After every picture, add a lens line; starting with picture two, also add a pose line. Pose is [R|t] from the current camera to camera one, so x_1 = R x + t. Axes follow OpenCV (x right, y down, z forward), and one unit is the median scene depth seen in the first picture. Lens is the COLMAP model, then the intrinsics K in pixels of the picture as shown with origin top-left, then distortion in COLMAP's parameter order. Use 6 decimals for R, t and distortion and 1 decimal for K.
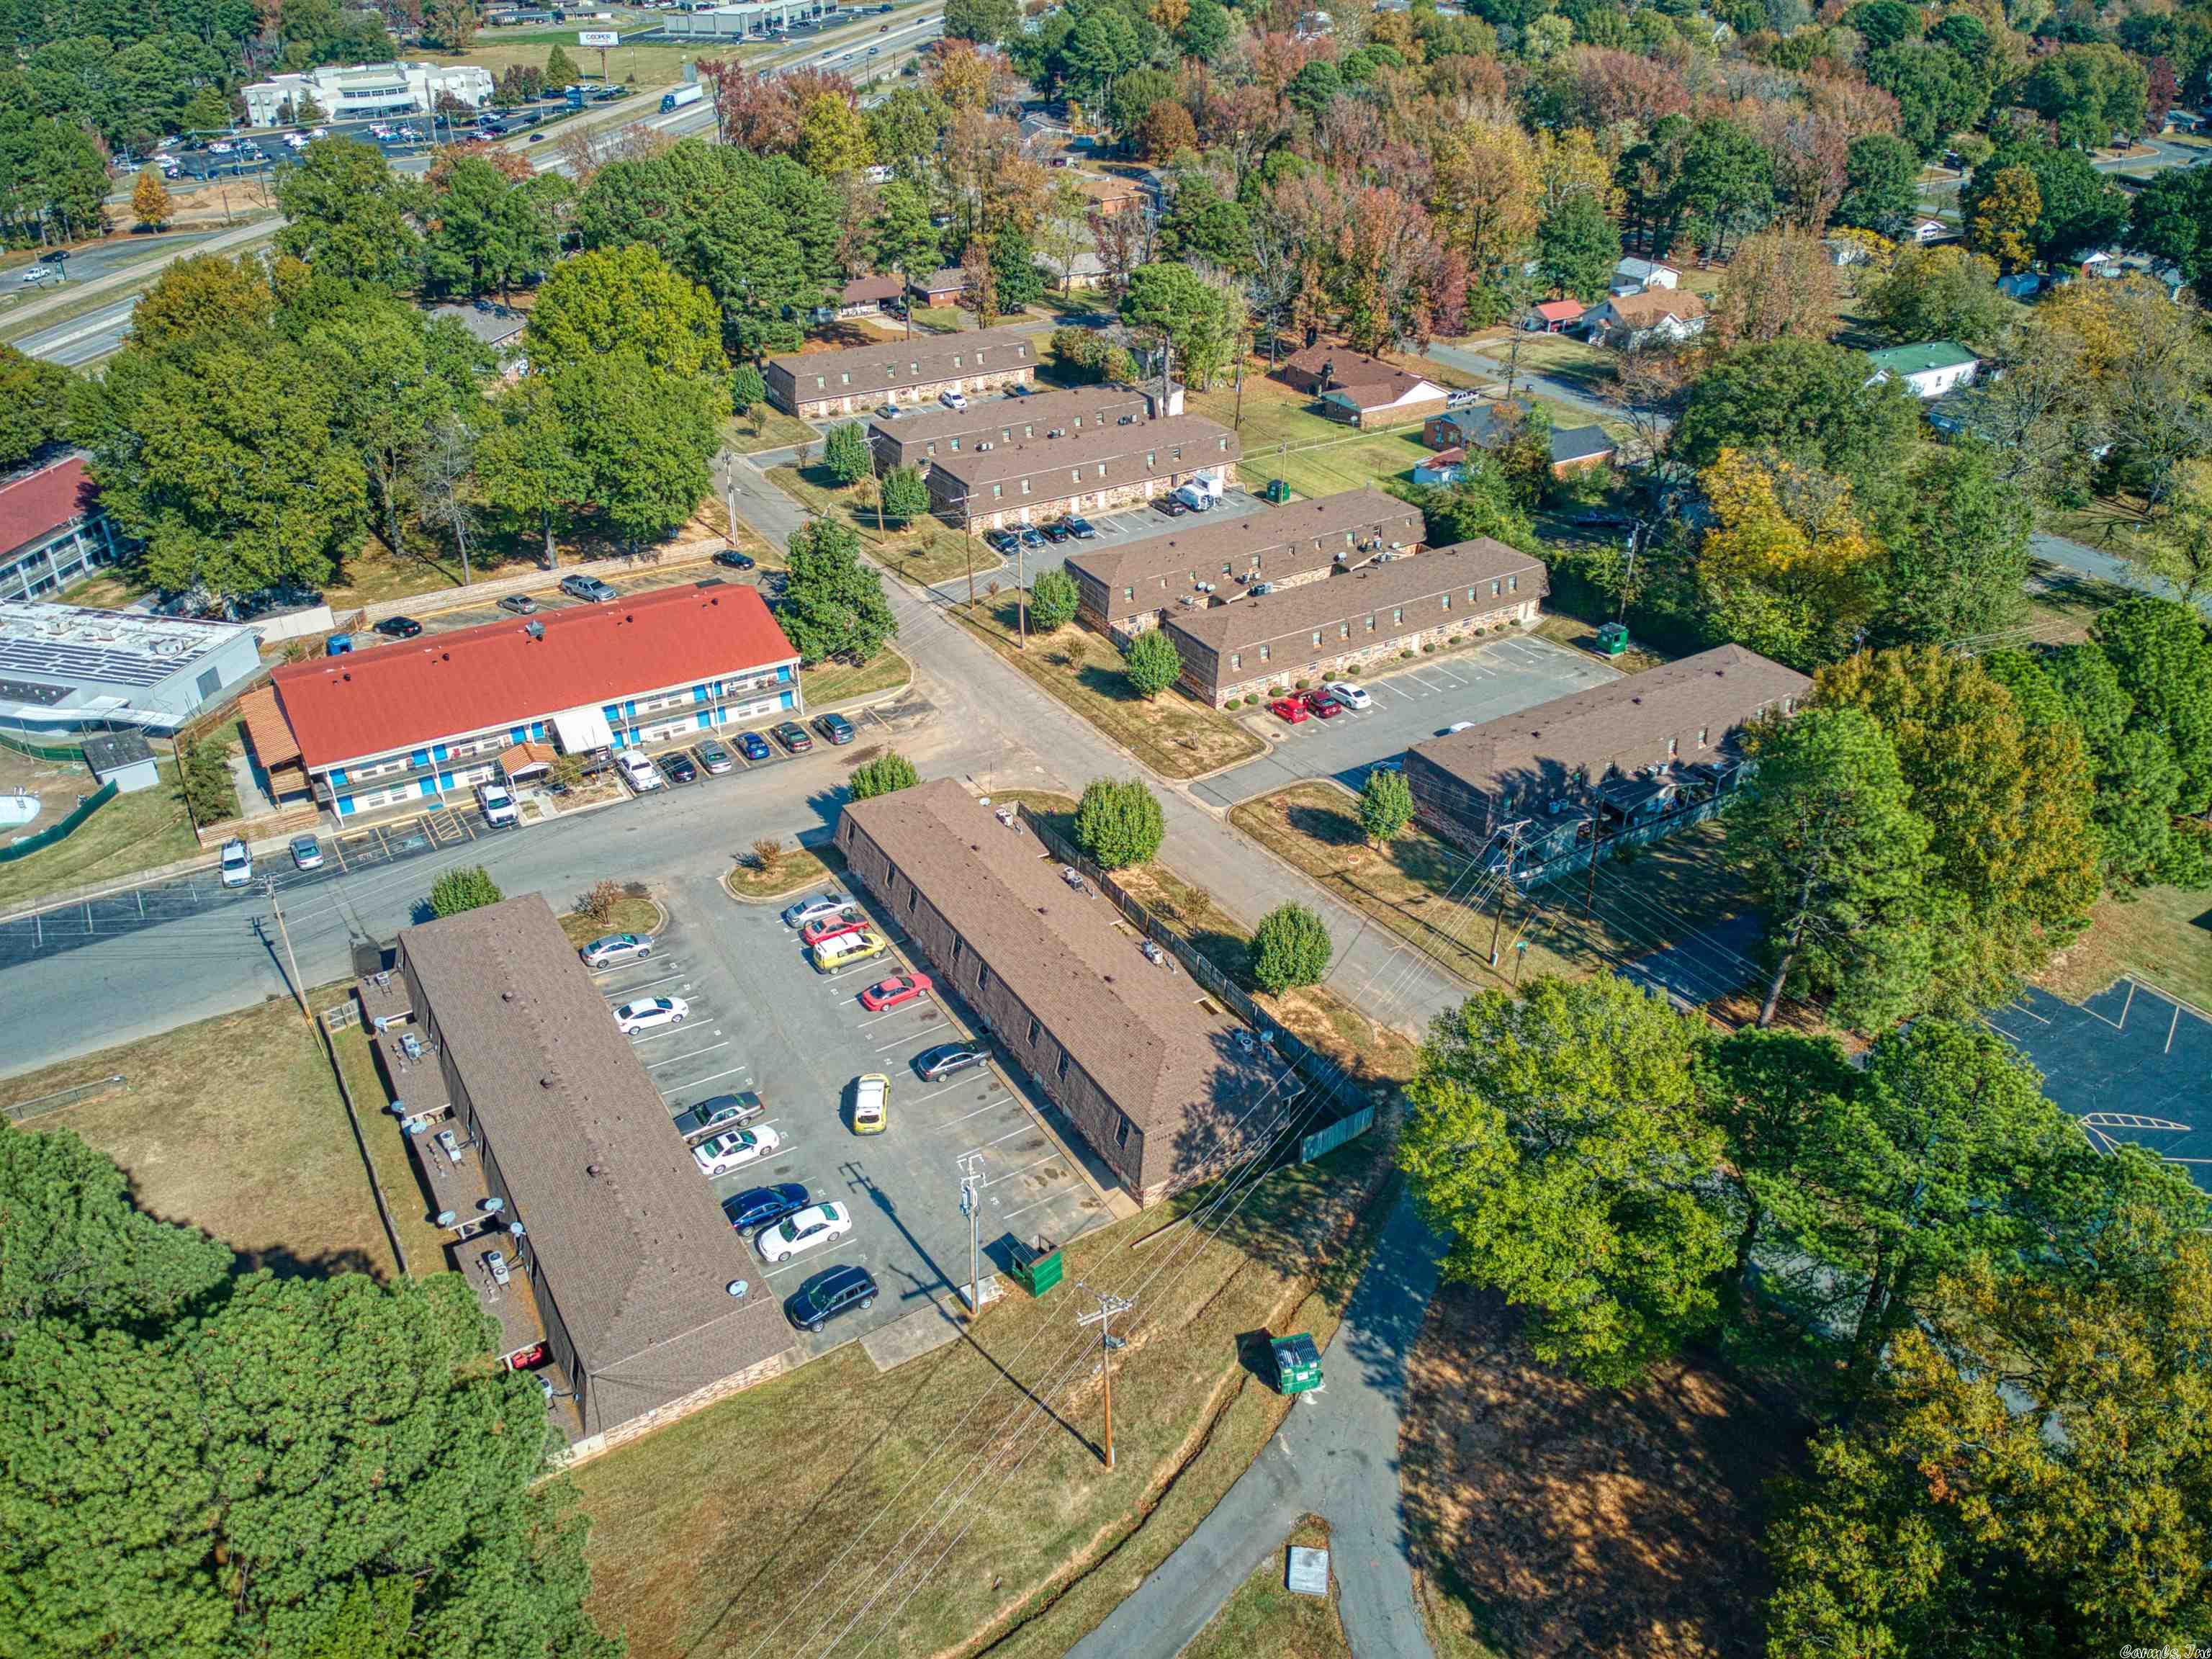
lens RADIAL K [[1576.7, 0, 1084.5], [0, 1576.7, 846.9], [0, 0, 1]] dist [0.157156, -0.296567]
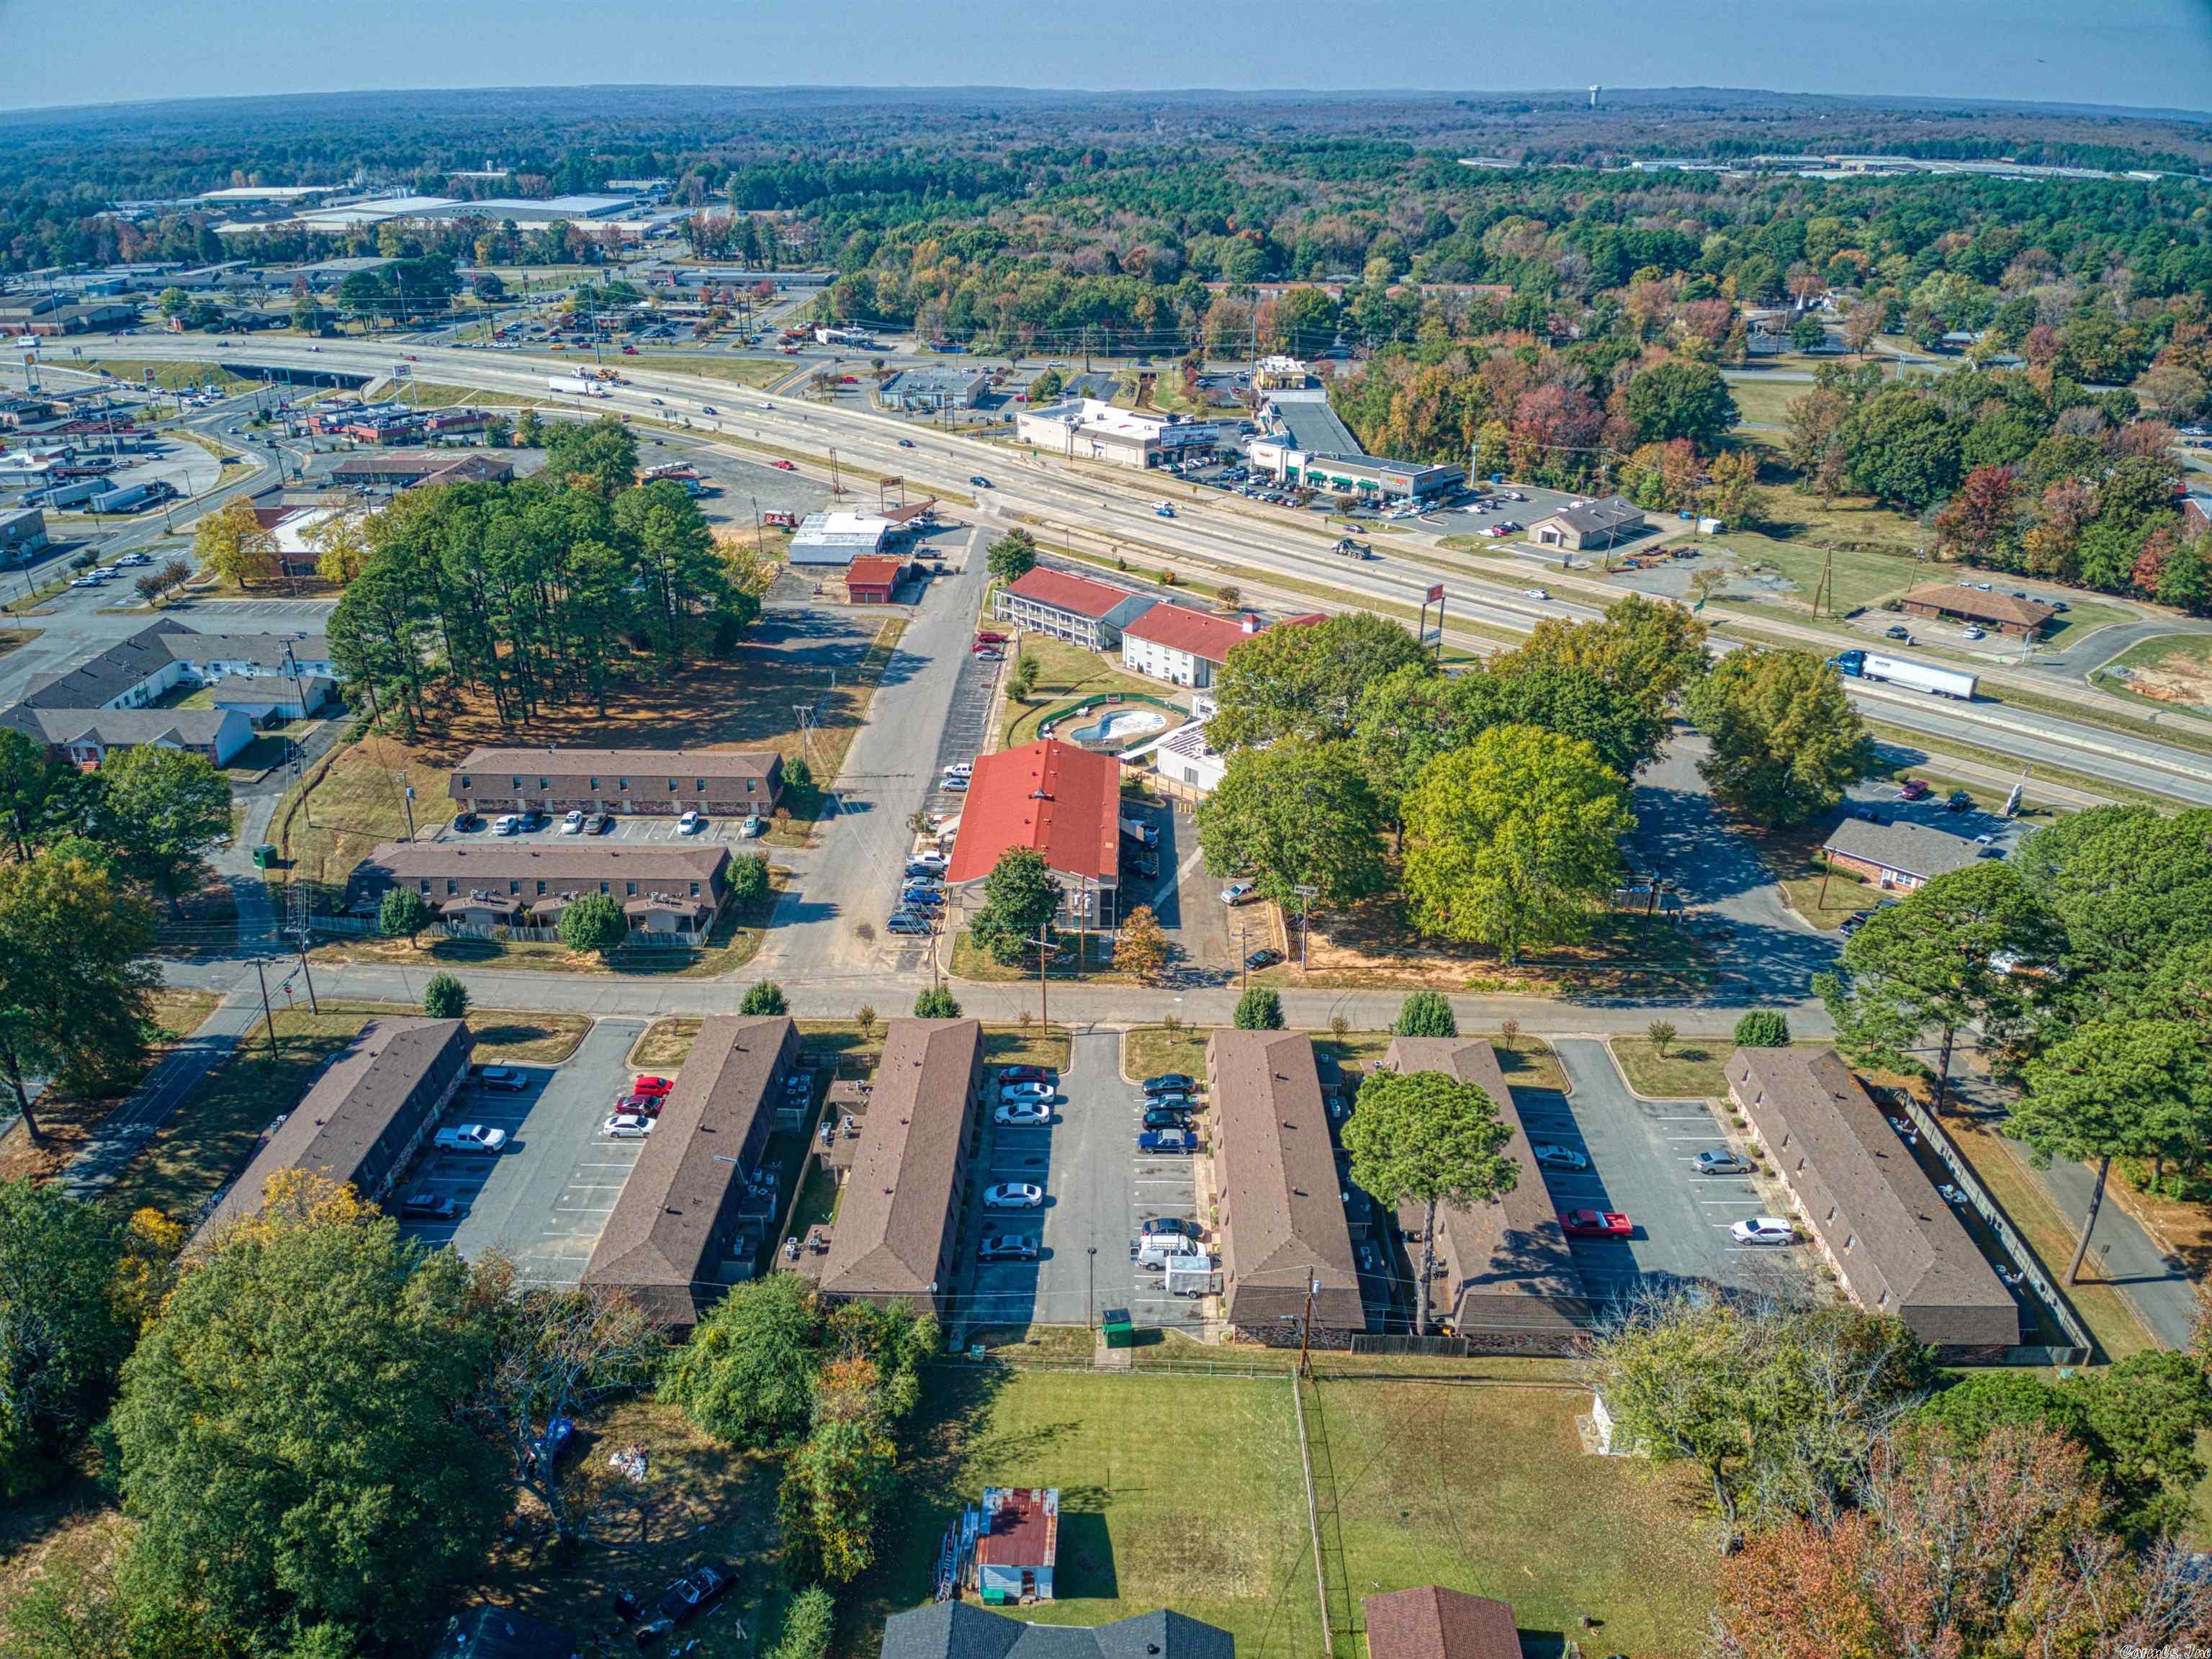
lens RADIAL K [[1576.7, 0, 1084.5], [0, 1576.7, 846.9], [0, 0, 1]] dist [0.157156, -0.296567]
pose [[-0.543534, 0.354236, -0.760978, 0.698020], [-0.448618, 0.643649, 0.620047, -0.939398], [0.709446, 0.678405, -0.190928, 1.219285]]
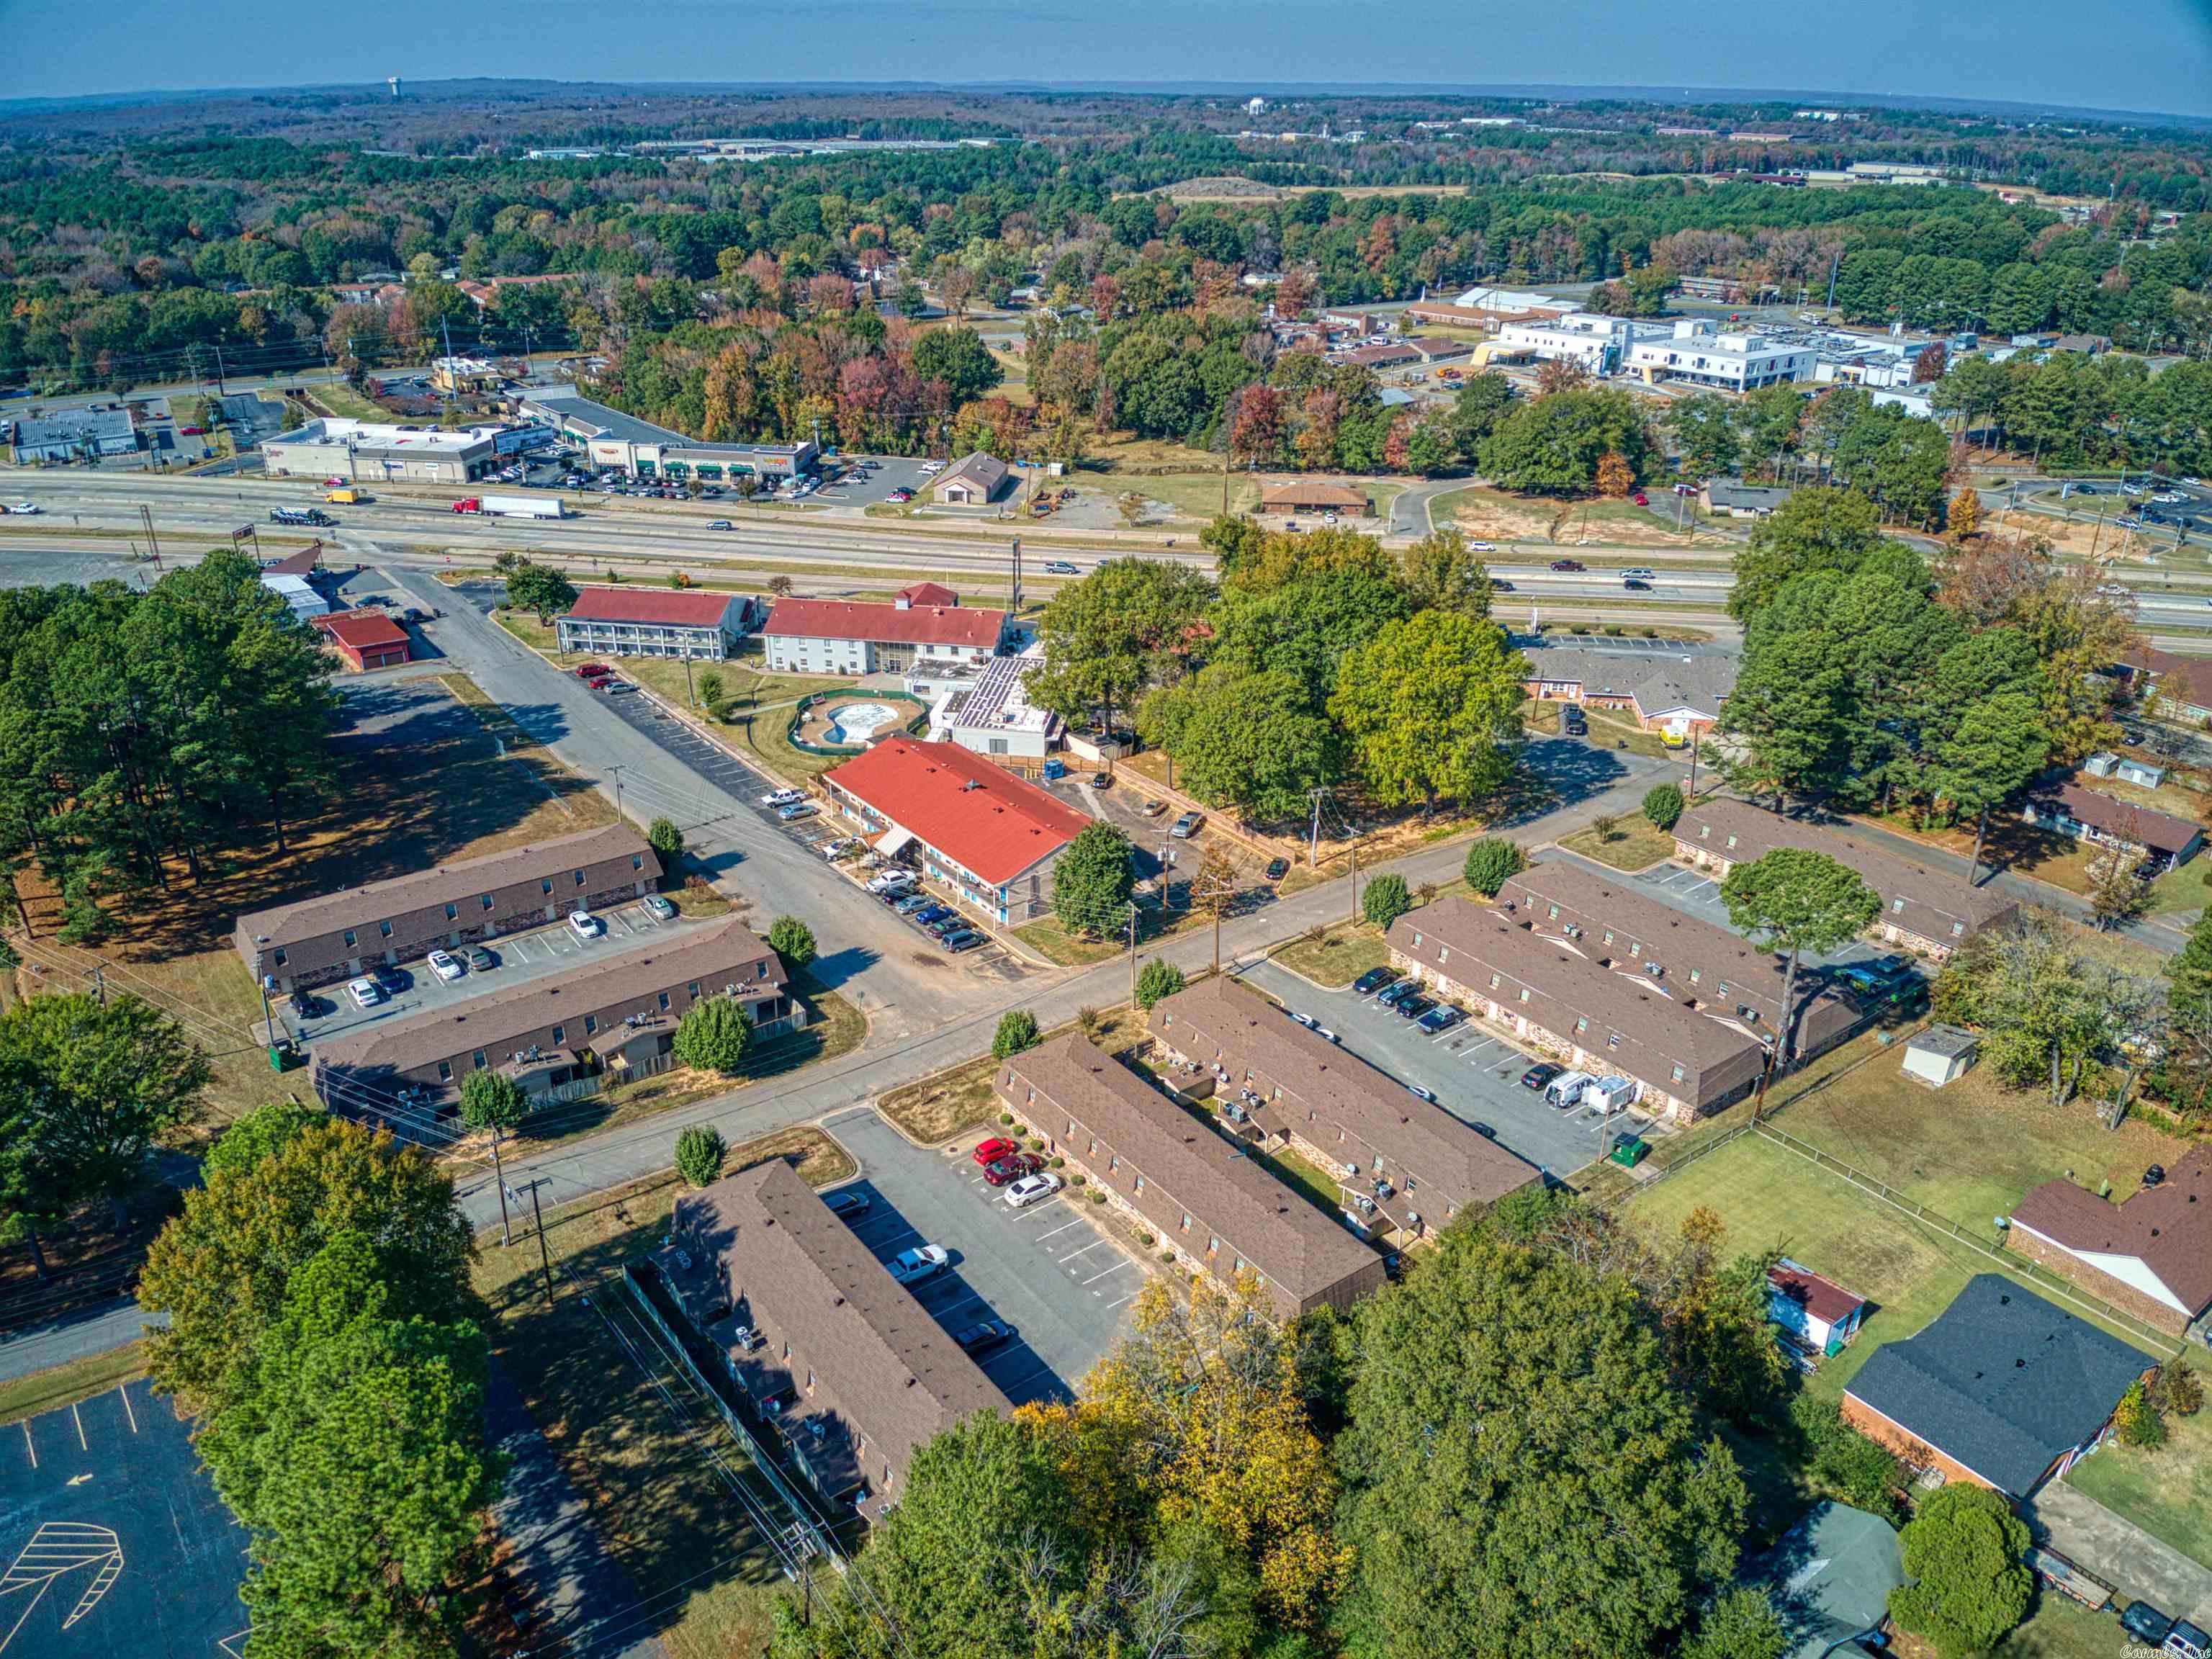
lens RADIAL K [[1576.7, 0, 1084.5], [0, 1576.7, 846.9], [0, 0, 1]] dist [0.157156, -0.296567]
pose [[0.094862, 0.421577, -0.901817, 0.882266], [-0.537333, 0.784285, 0.310112, -0.533267], [0.838018, 0.455159, 0.300926, 0.618787]]
